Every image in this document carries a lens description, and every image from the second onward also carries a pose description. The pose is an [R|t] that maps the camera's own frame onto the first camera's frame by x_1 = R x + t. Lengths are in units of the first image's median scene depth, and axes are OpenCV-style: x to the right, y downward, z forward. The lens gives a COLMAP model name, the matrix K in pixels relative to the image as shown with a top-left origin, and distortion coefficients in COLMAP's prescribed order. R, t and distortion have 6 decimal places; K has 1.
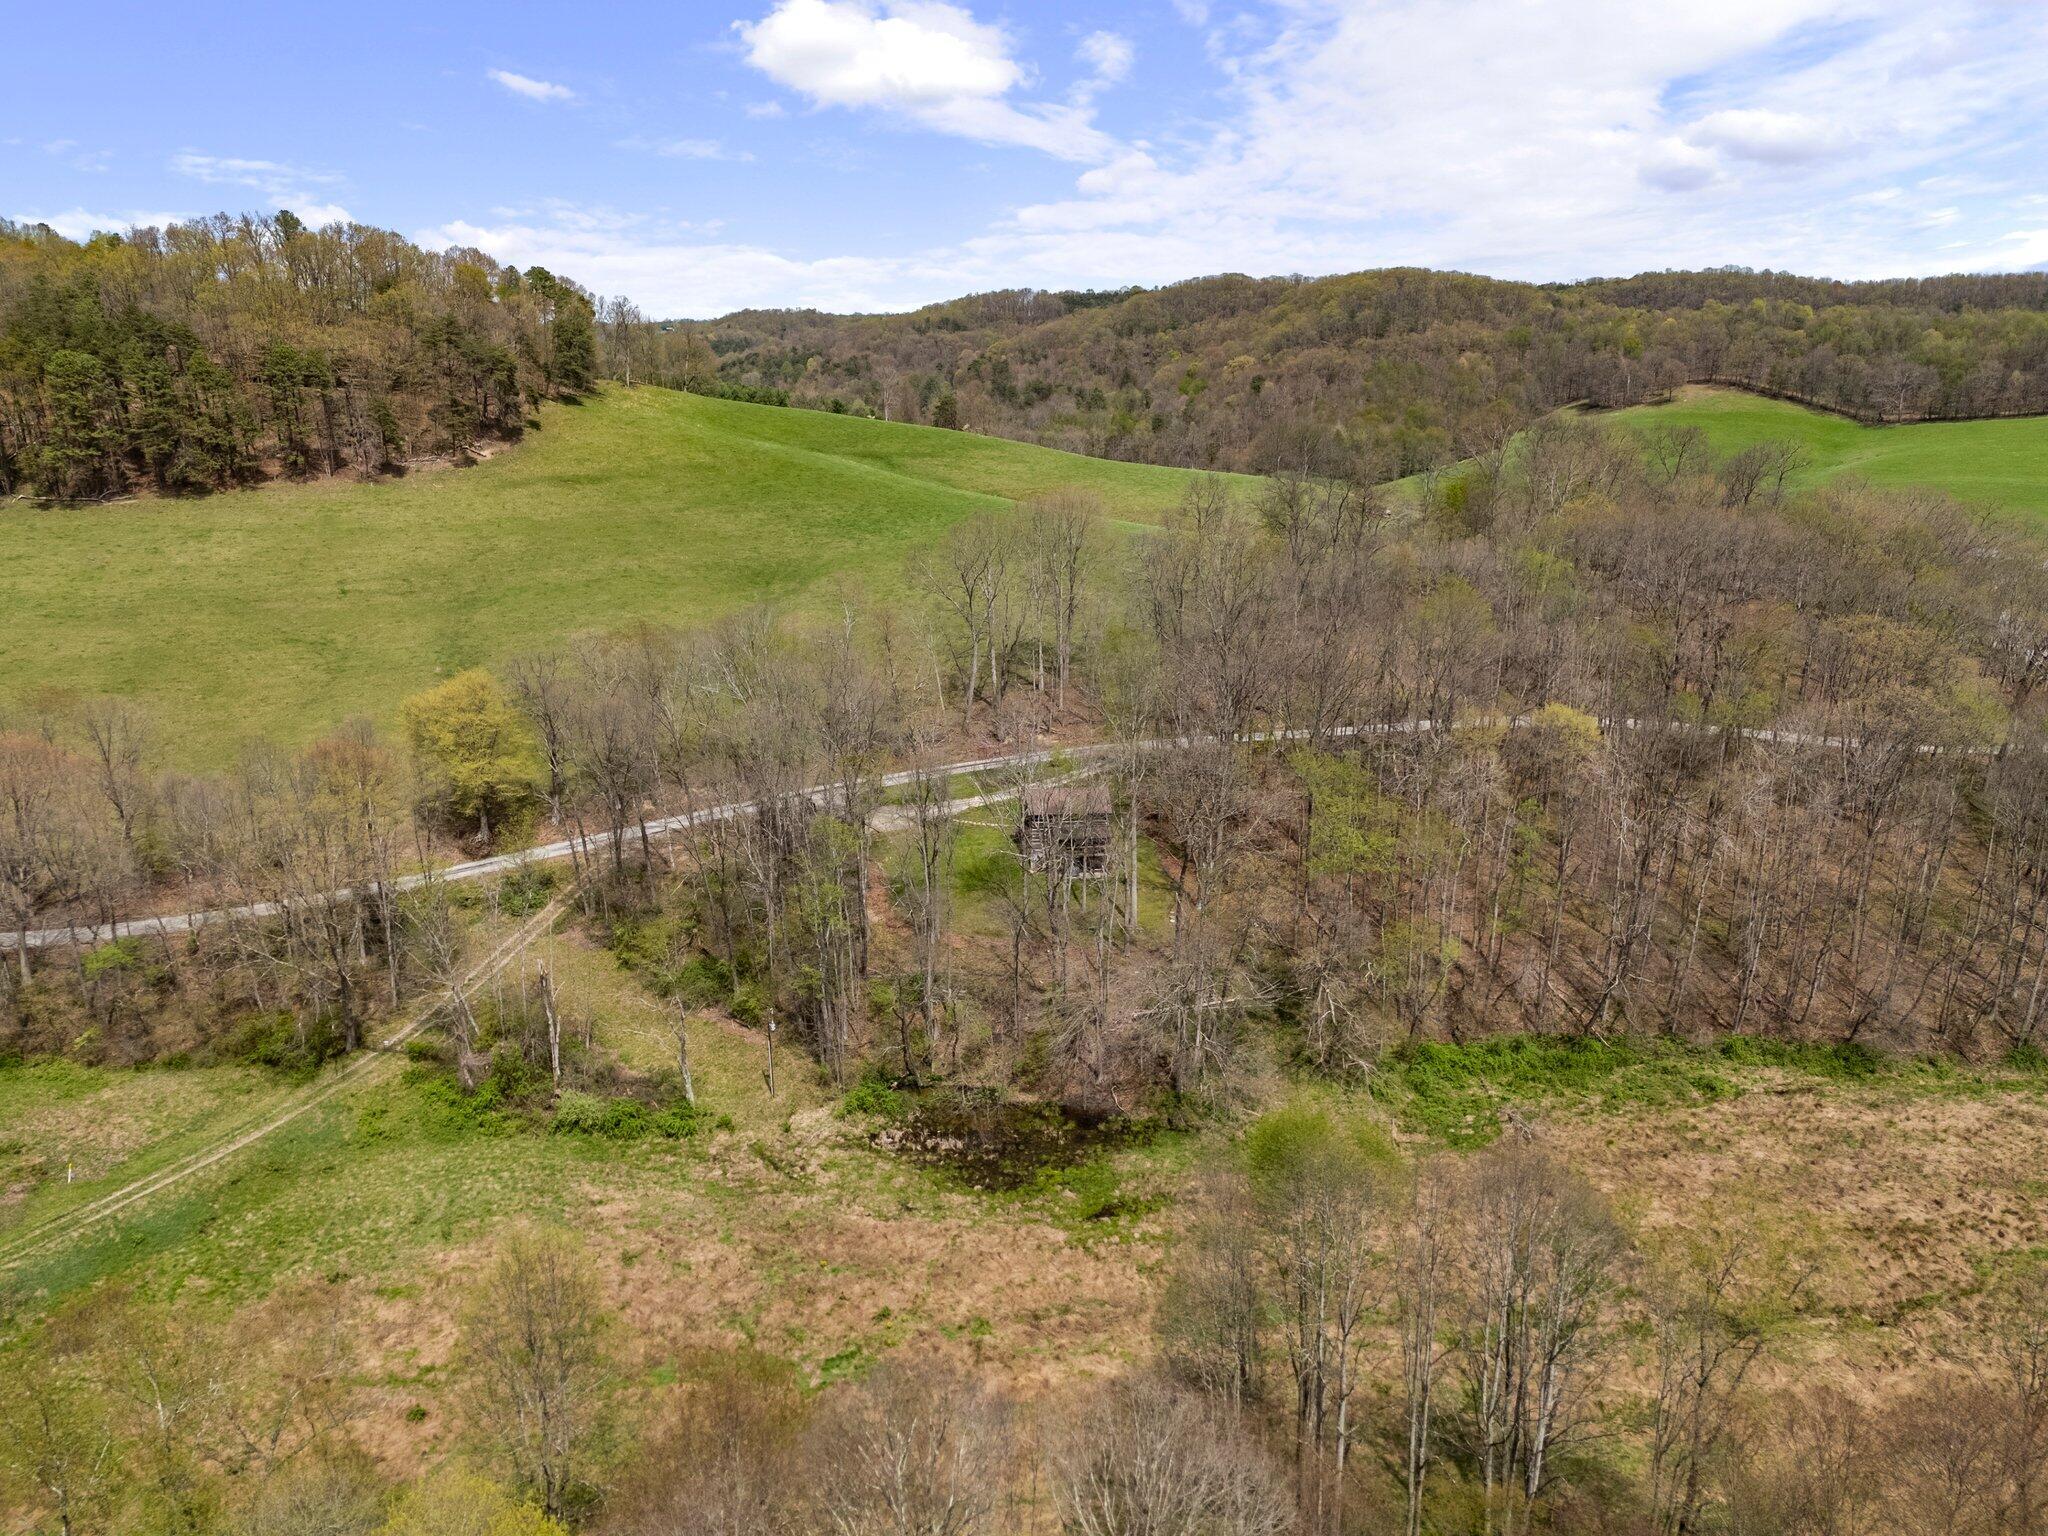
lens RADIAL K [[1454.9, 0, 1060.5], [0, 1454.9, 763.3], [0, 0, 1]] dist [0.111180, -0.144718]
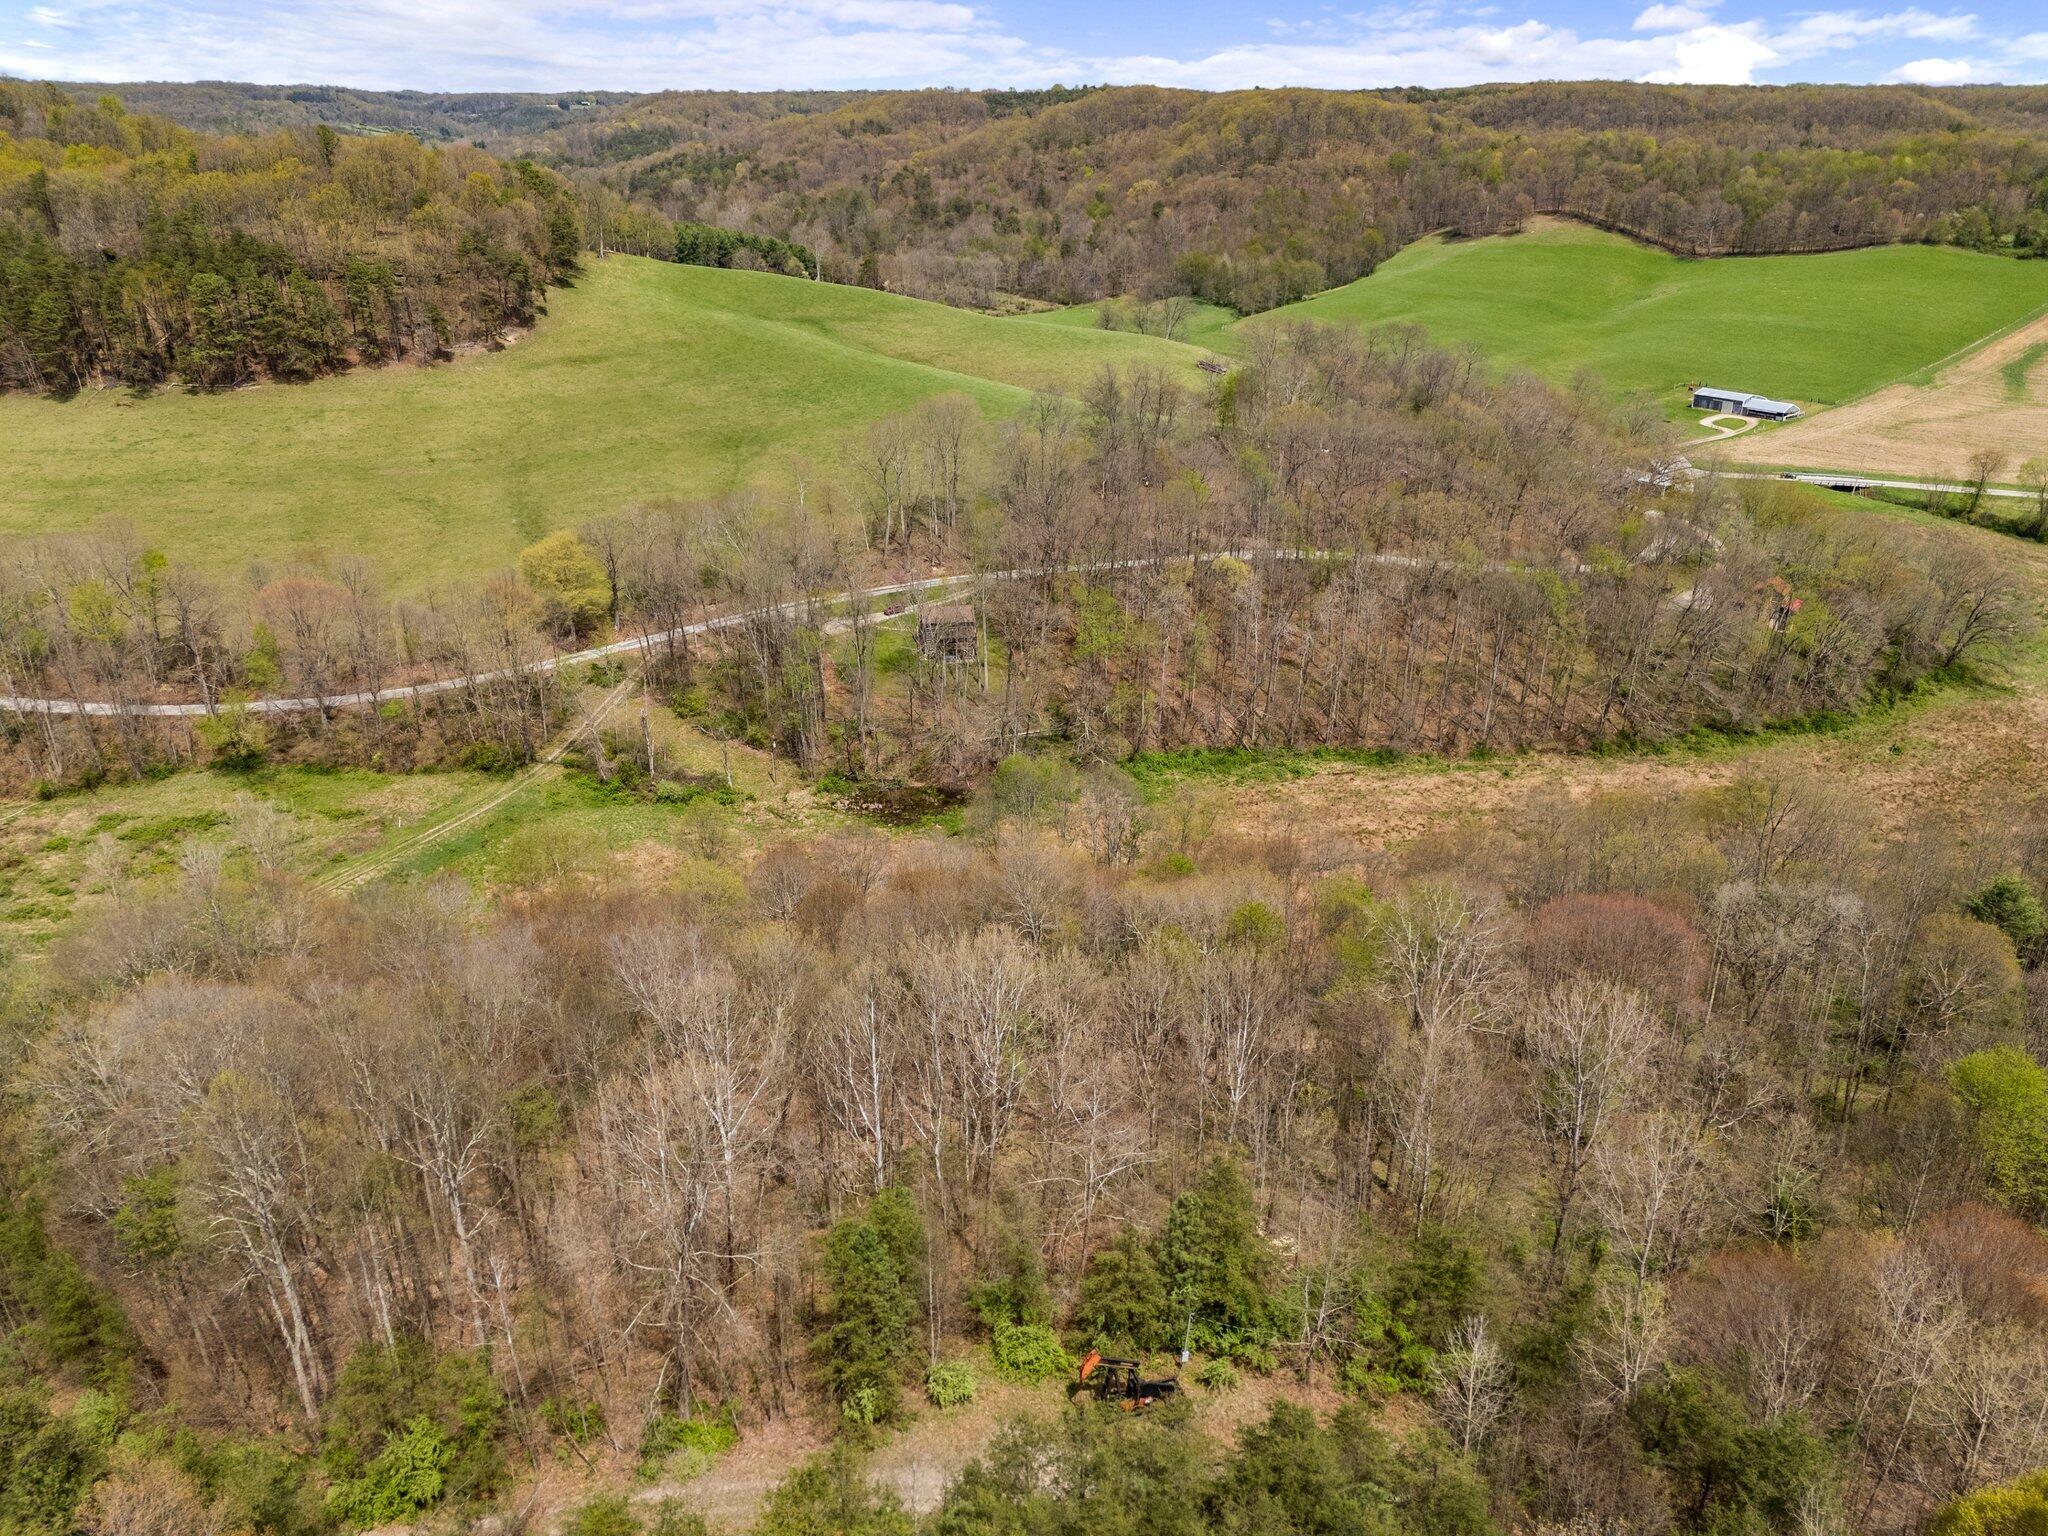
lens RADIAL K [[1454.9, 0, 1060.5], [0, 1454.9, 763.3], [0, 0, 1]] dist [0.111180, -0.144718]
pose [[0.999205, -0.014200, 0.037258, 0.045921], [0.008728, 0.989669, 0.143107, -0.027151], [-0.038906, -0.142668, 0.989006, -0.415720]]
